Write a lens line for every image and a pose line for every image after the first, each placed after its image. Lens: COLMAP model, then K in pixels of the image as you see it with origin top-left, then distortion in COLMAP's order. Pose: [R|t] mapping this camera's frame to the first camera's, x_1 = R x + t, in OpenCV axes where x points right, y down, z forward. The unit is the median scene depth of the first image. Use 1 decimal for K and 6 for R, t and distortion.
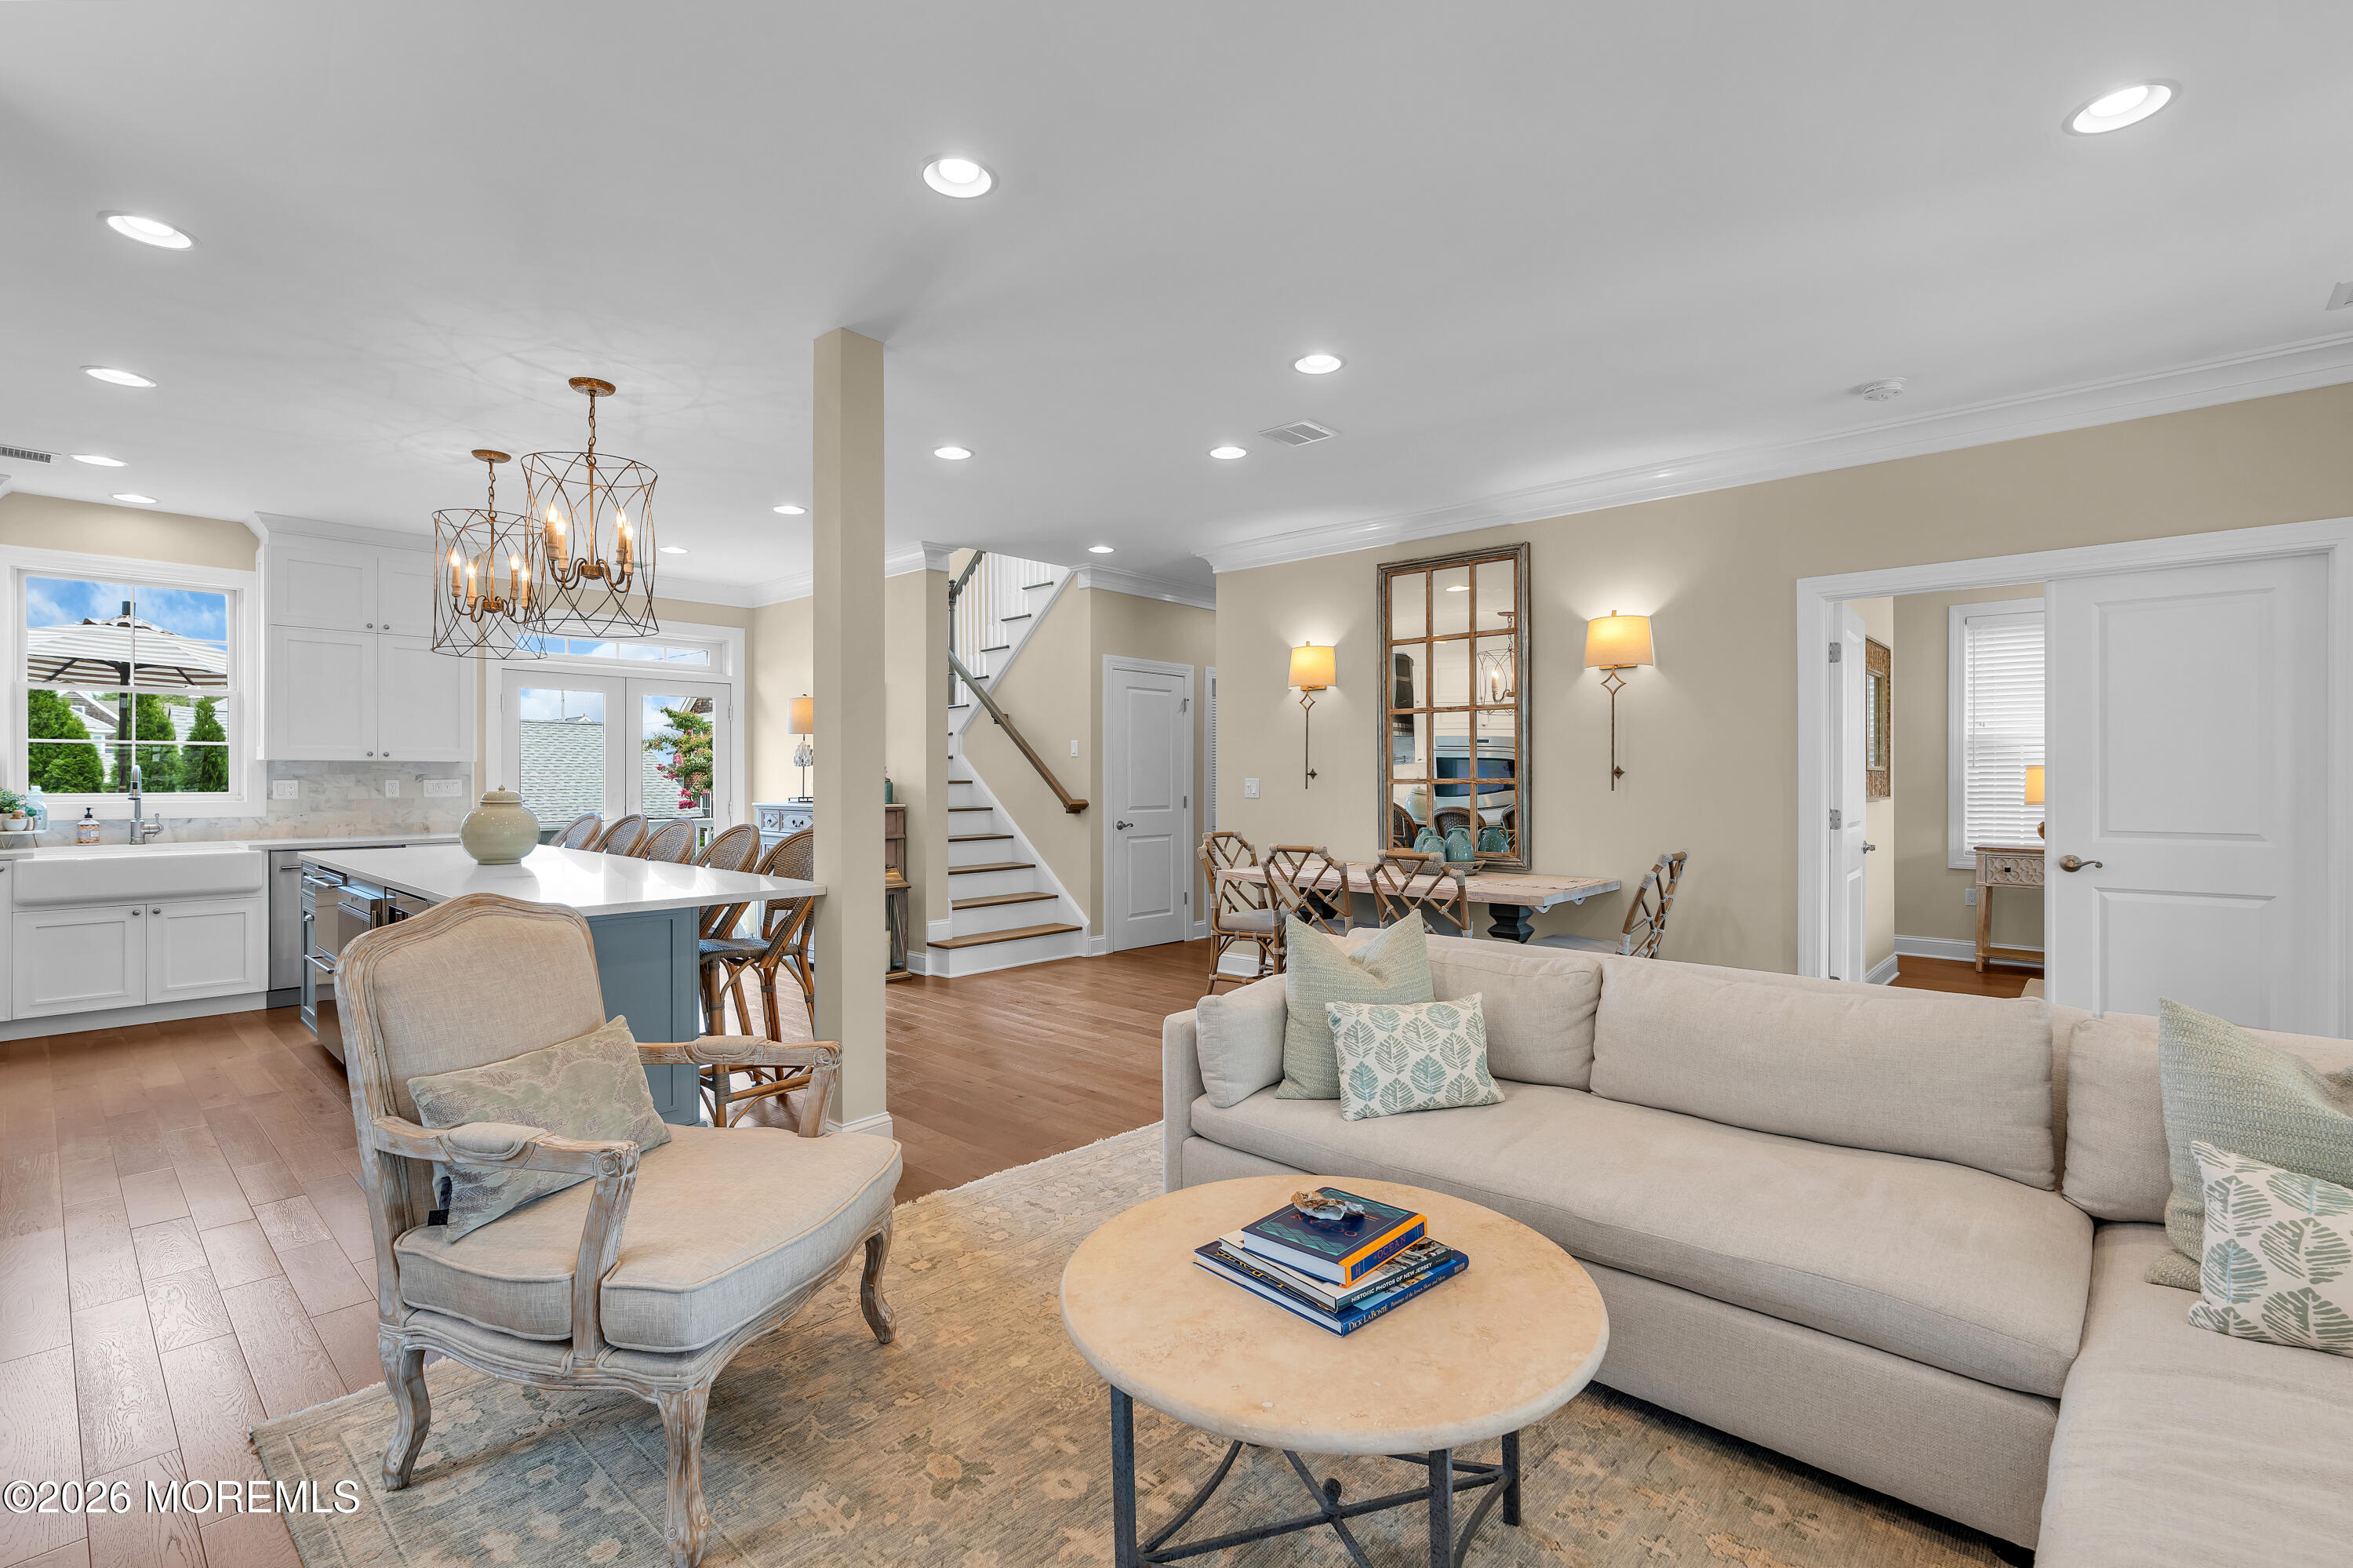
lens RADIAL K [[1049.0, 0, 1187.2], [0, 1049.0, 779.8], [0, 0, 1]] dist [-0.014785, 0.006864]
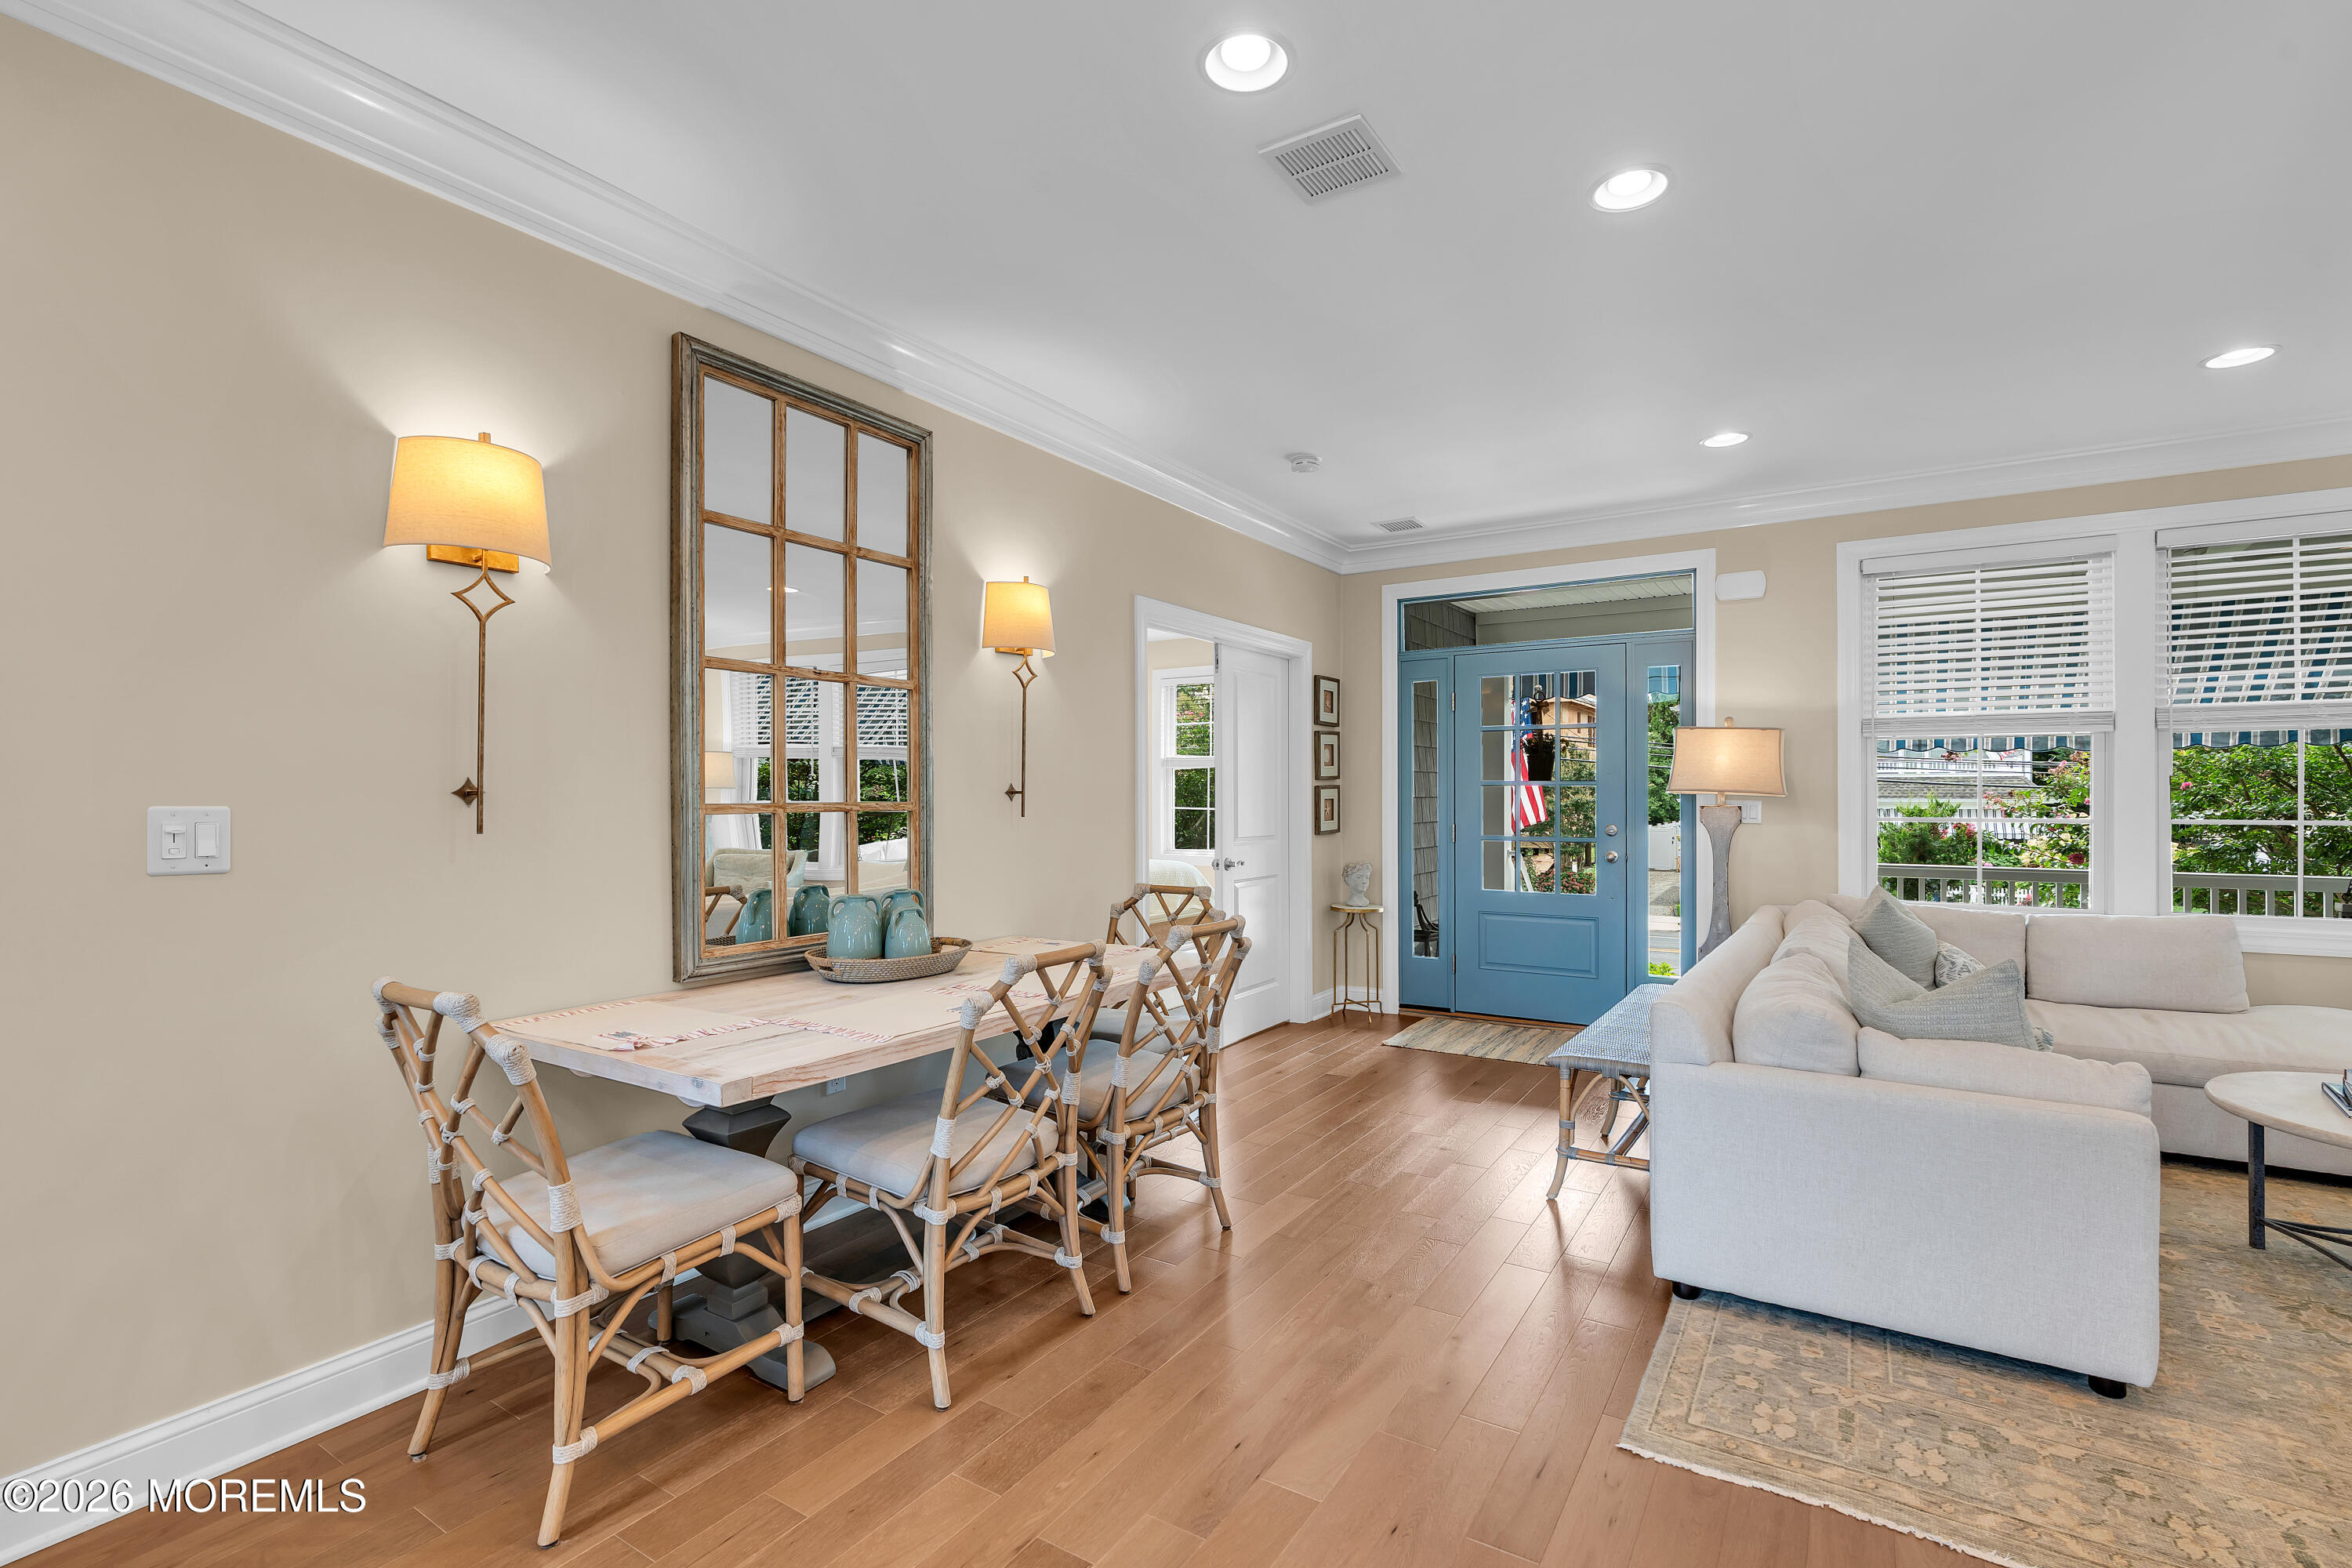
lens RADIAL K [[1064.8, 0, 1185.9], [0, 1064.8, 793.9], [0, 0, 1]] dist [-0.004246, -0.000212]
pose [[-0.168880, 0.001259, 0.985636, -0.308830], [0.002643, 0.999996, -0.000824, -0.004412], [-0.985633, 0.002466, -0.168883, 0.860145]]
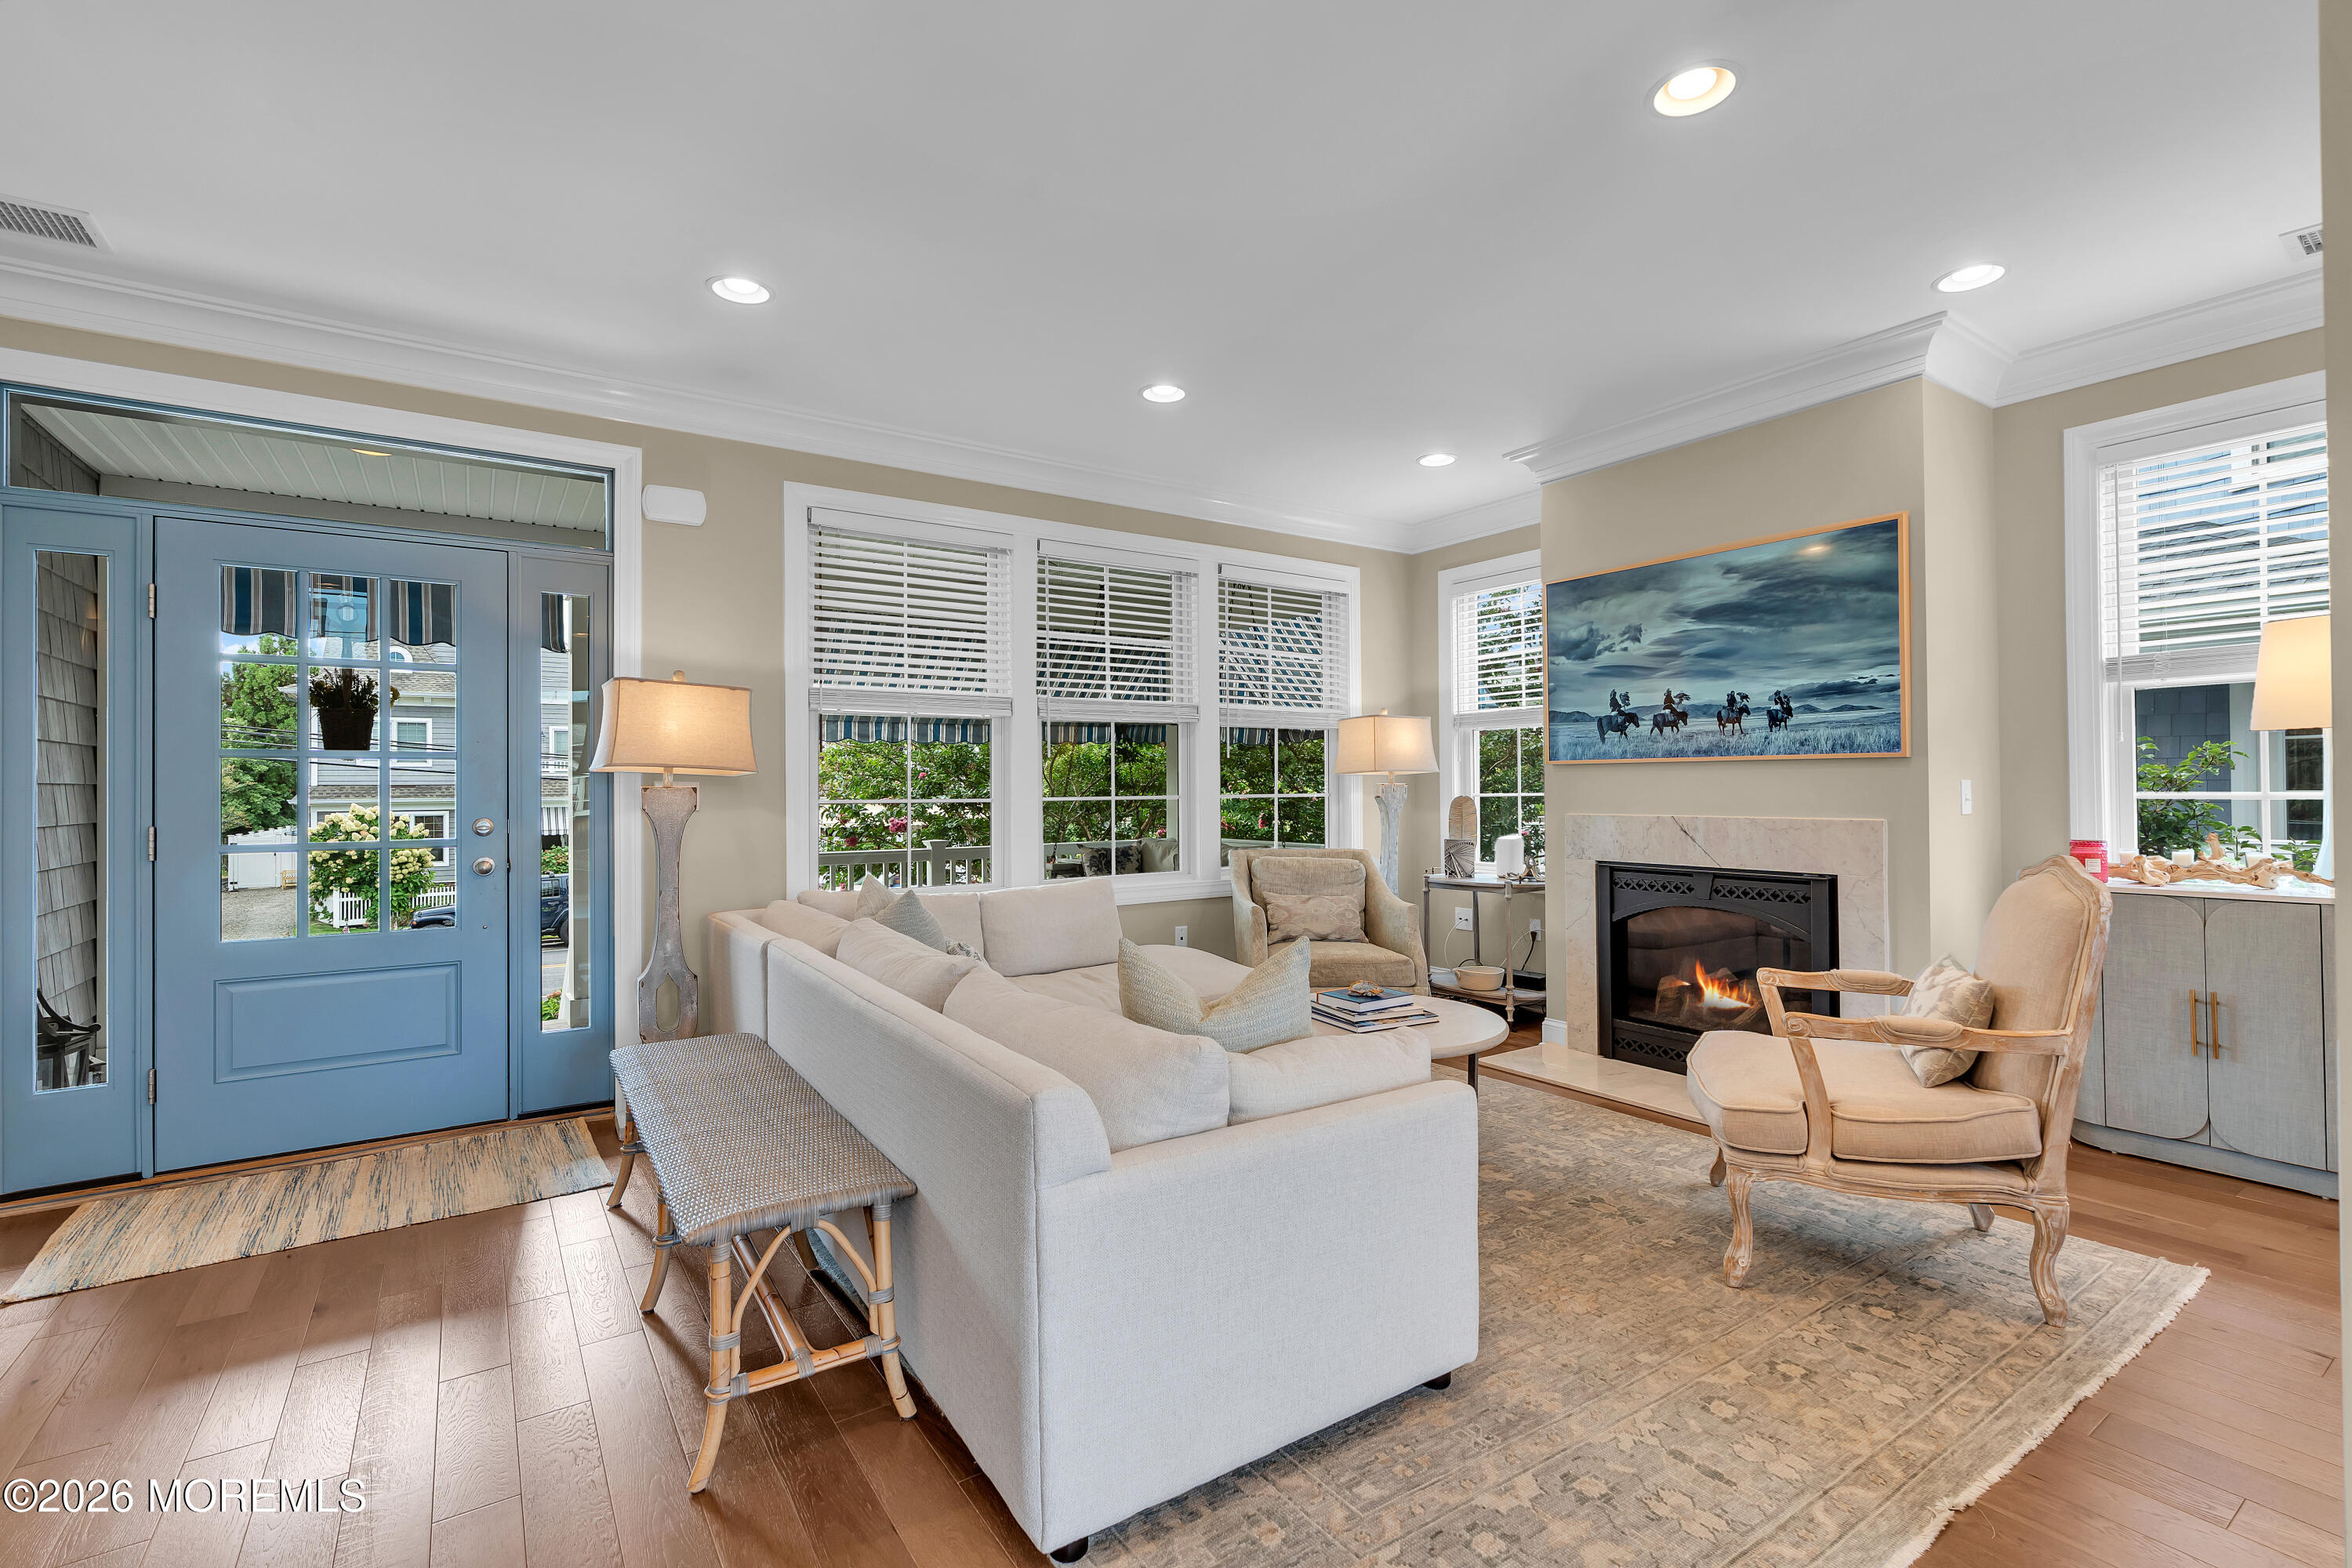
lens RADIAL K [[1048.5, 0, 1186.7], [0, 1048.5, 779.8], [0, 0, 1]] dist [-0.014785, 0.006864]
pose [[-0.972405, 0.010669, 0.233054, 0.000979], [0.009139, 0.999929, -0.007644, 0.008487], [-0.233119, -0.005304, -0.972434, 0.835234]]
